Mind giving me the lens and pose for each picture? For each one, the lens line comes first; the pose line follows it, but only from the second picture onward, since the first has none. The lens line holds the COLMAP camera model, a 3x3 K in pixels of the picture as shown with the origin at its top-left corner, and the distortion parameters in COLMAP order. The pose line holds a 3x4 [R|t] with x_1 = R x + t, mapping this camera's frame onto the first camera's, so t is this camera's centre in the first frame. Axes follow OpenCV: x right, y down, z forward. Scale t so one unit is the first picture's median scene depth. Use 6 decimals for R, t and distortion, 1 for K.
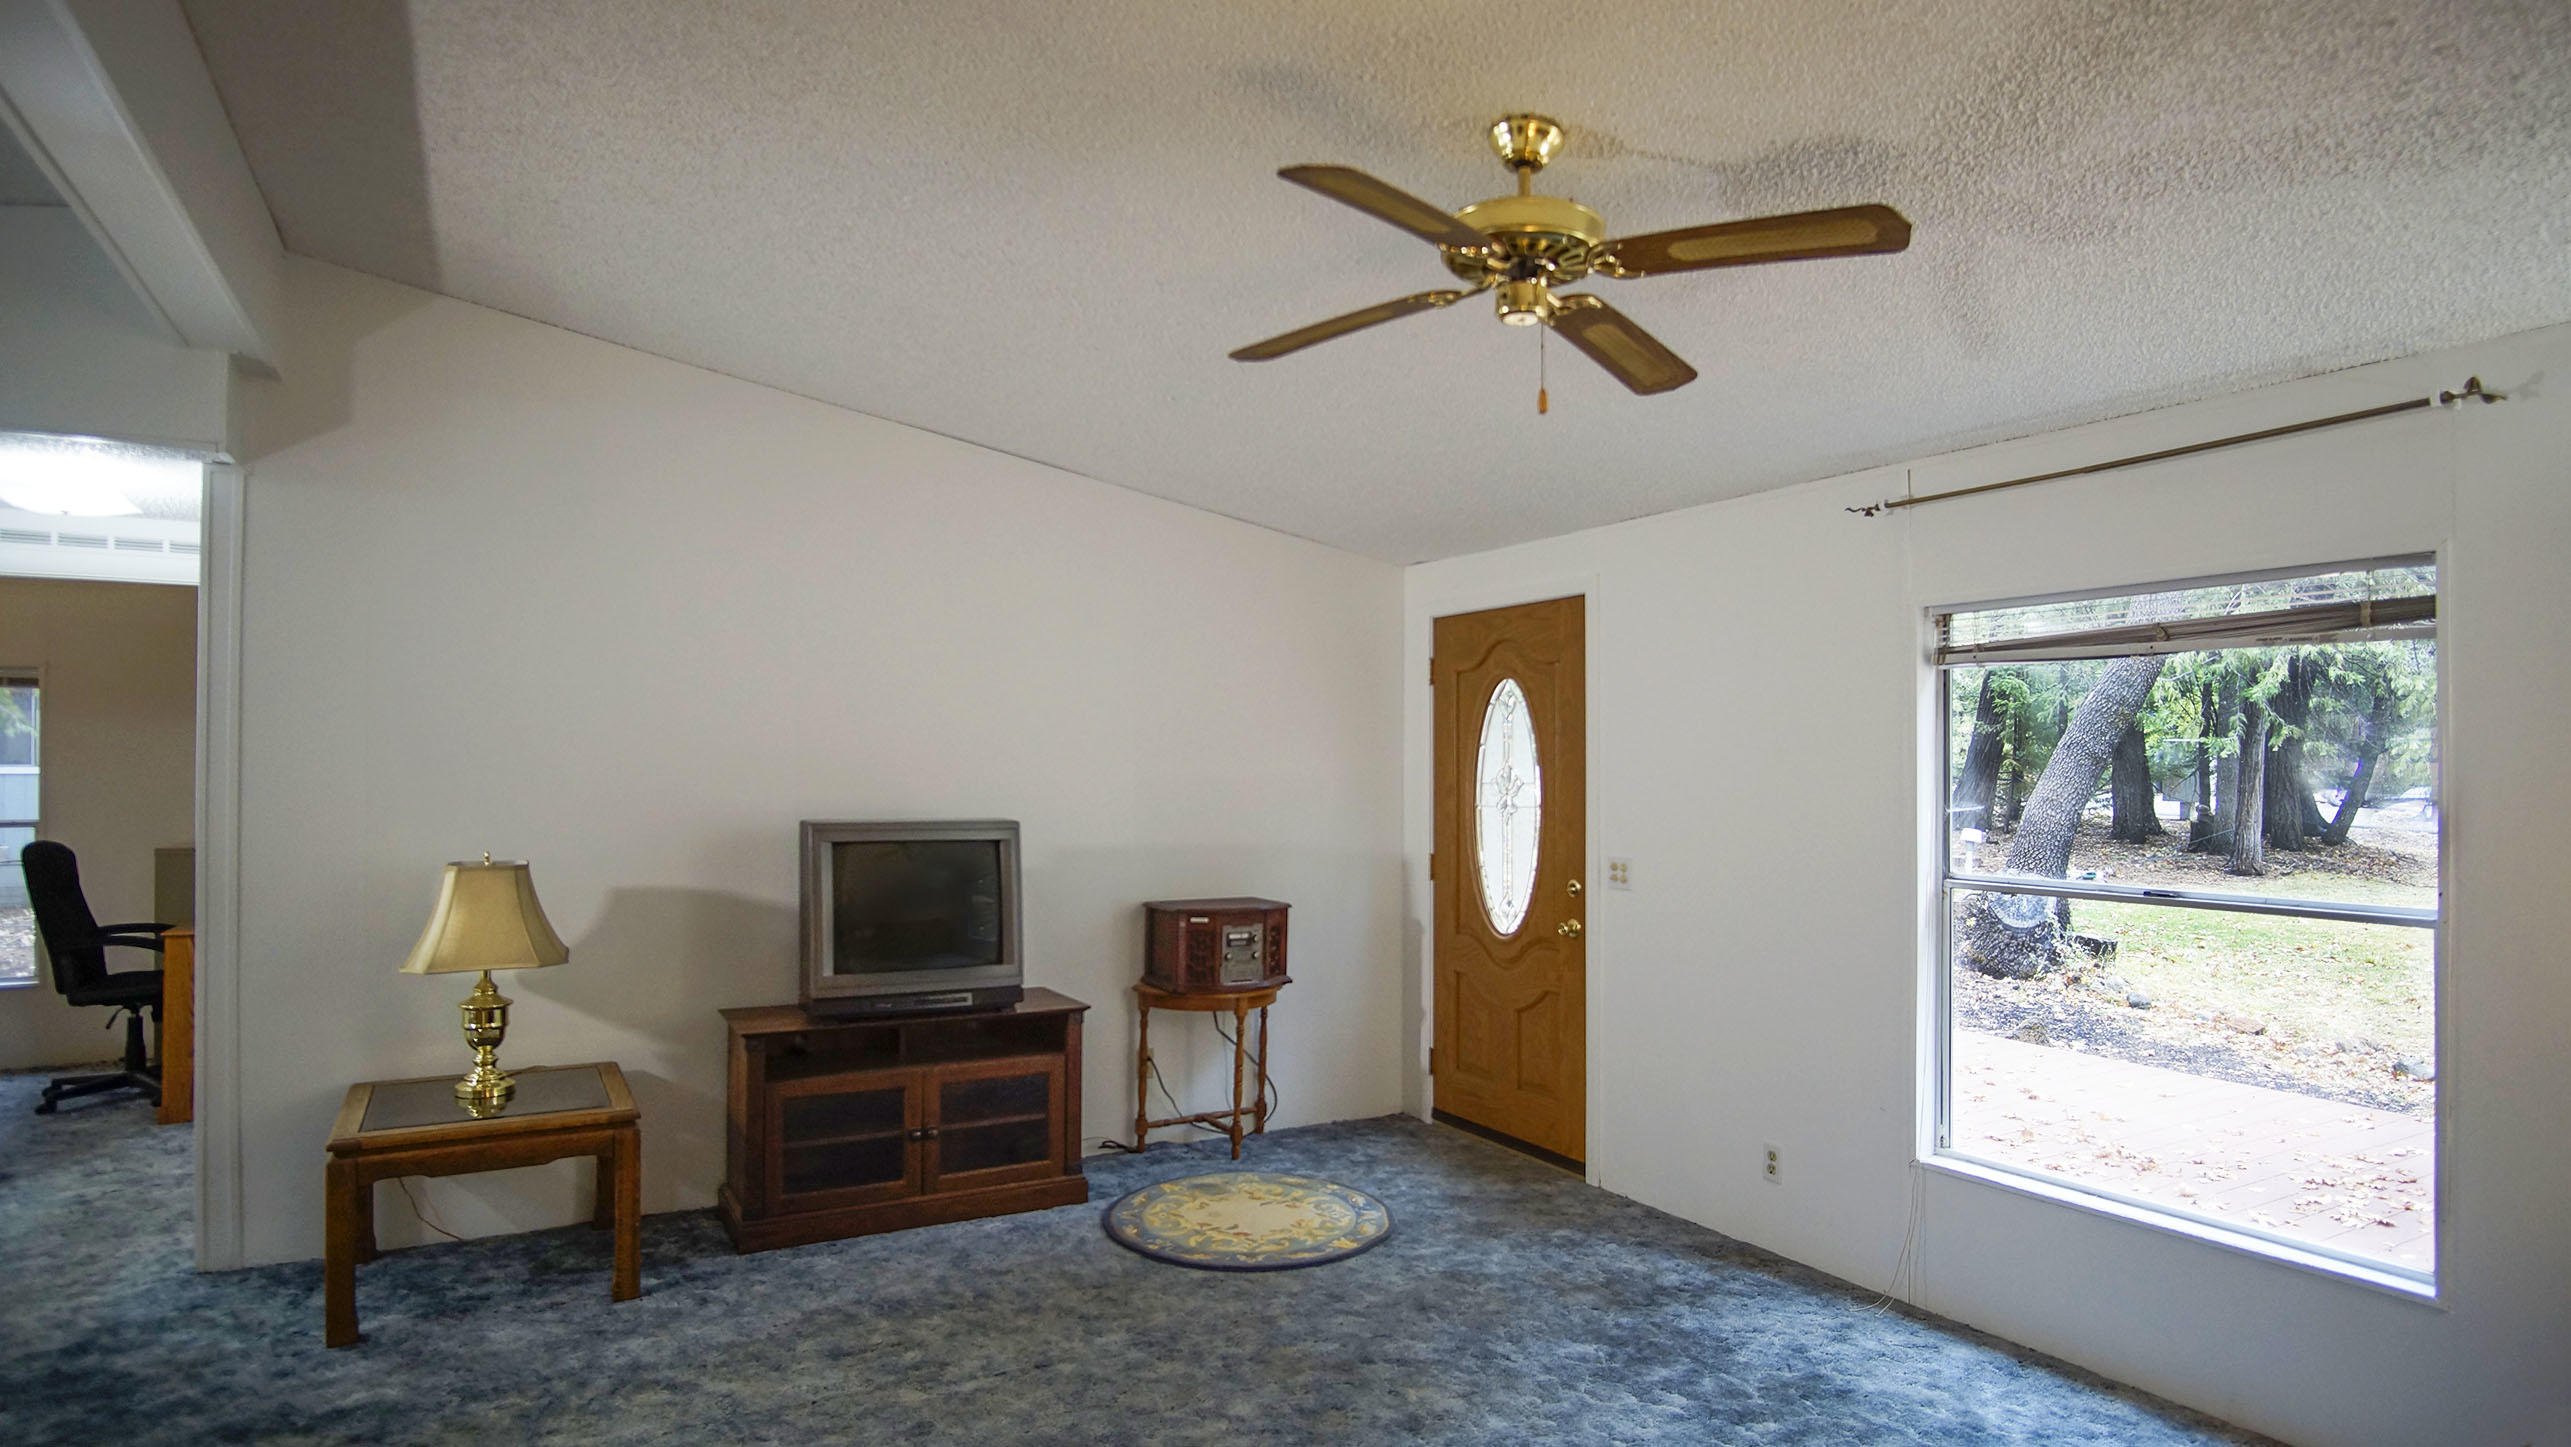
lens RADIAL K [[1404.2, 0, 1300.5], [0, 1404.2, 746.7], [0, 0, 1]] dist [-0.022885, 0.001233]
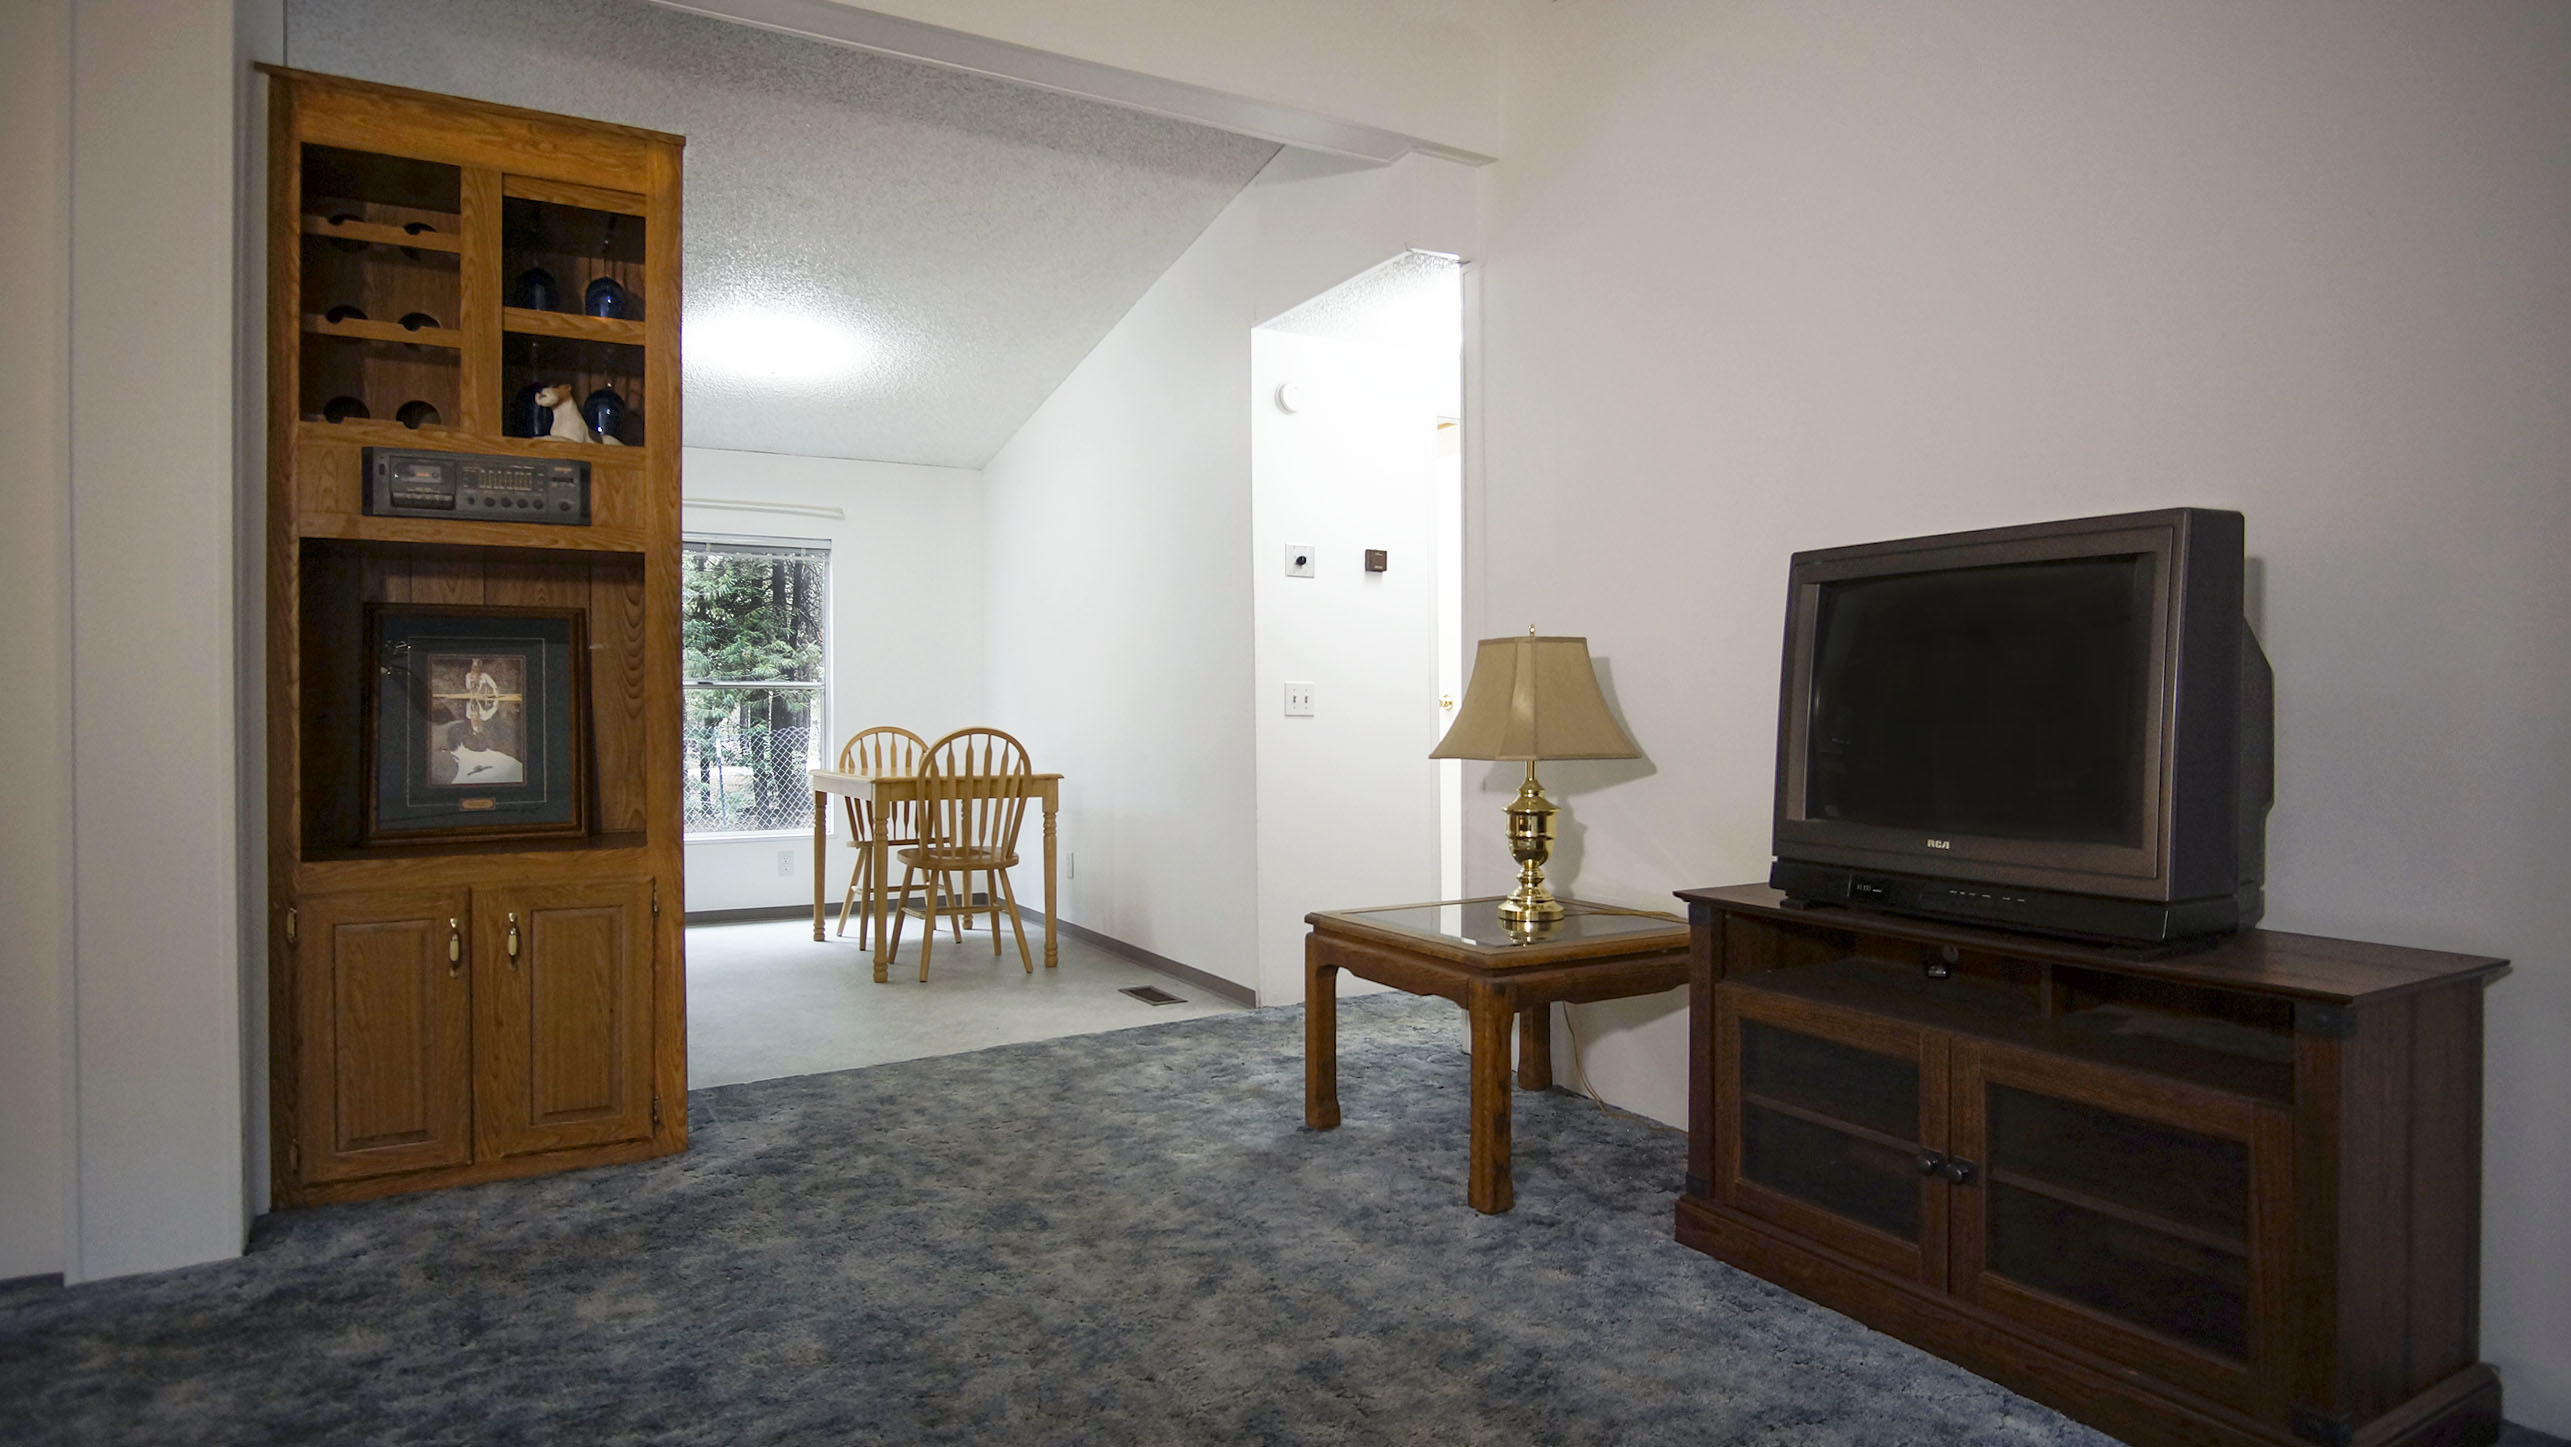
lens RADIAL K [[1404.2, 0, 1295.0], [0, 1404.2, 714.1], [0, 0, 1]] dist [-0.022885, 0.001233]
pose [[-0.016838, -0.007212, -0.999832, 0.246400], [0.016357, 0.999838, -0.007488, 0.132484], [0.999724, -0.016481, -0.016717, 0.873172]]
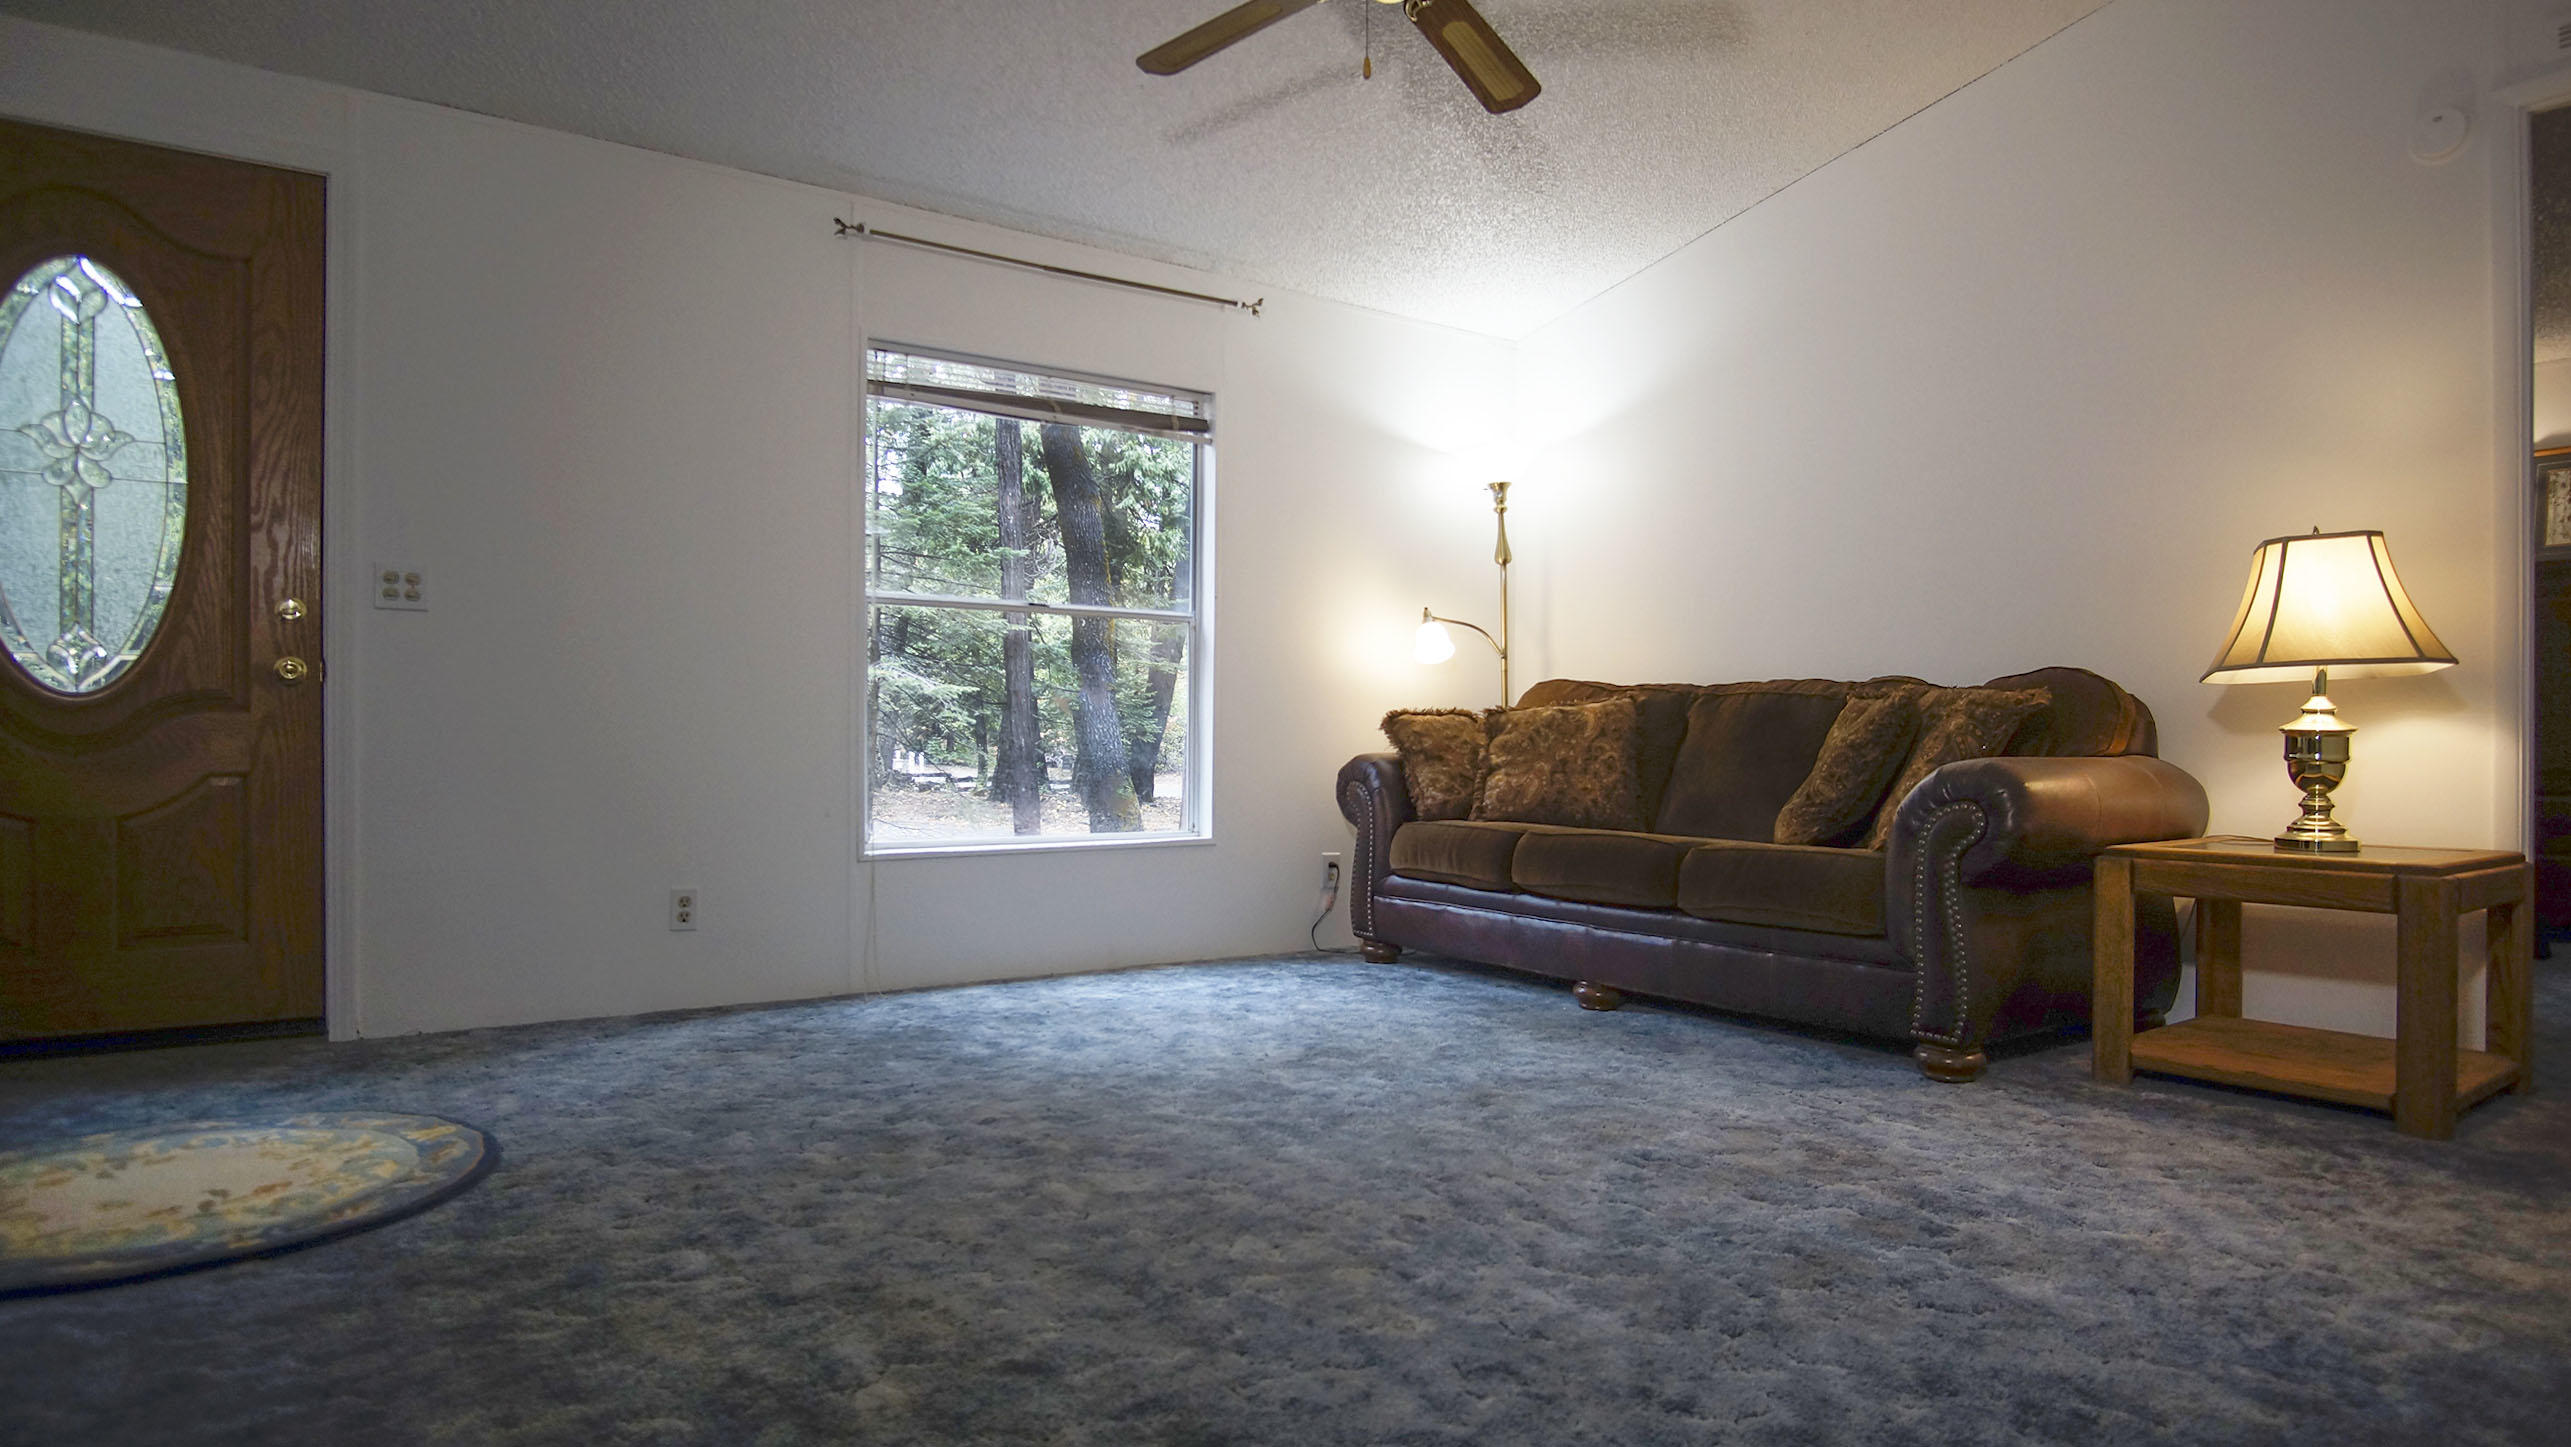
lens RADIAL K [[1404.2, 0, 1278.6], [0, 1404.2, 739.0], [0, 0, 1]] dist [-0.022885, 0.001233]
pose [[-0.066139, -0.002534, 0.997807, -0.623137], [-0.014774, 0.999890, 0.001560, 0.195432], [-0.997701, -0.014638, -0.066169, 0.733423]]
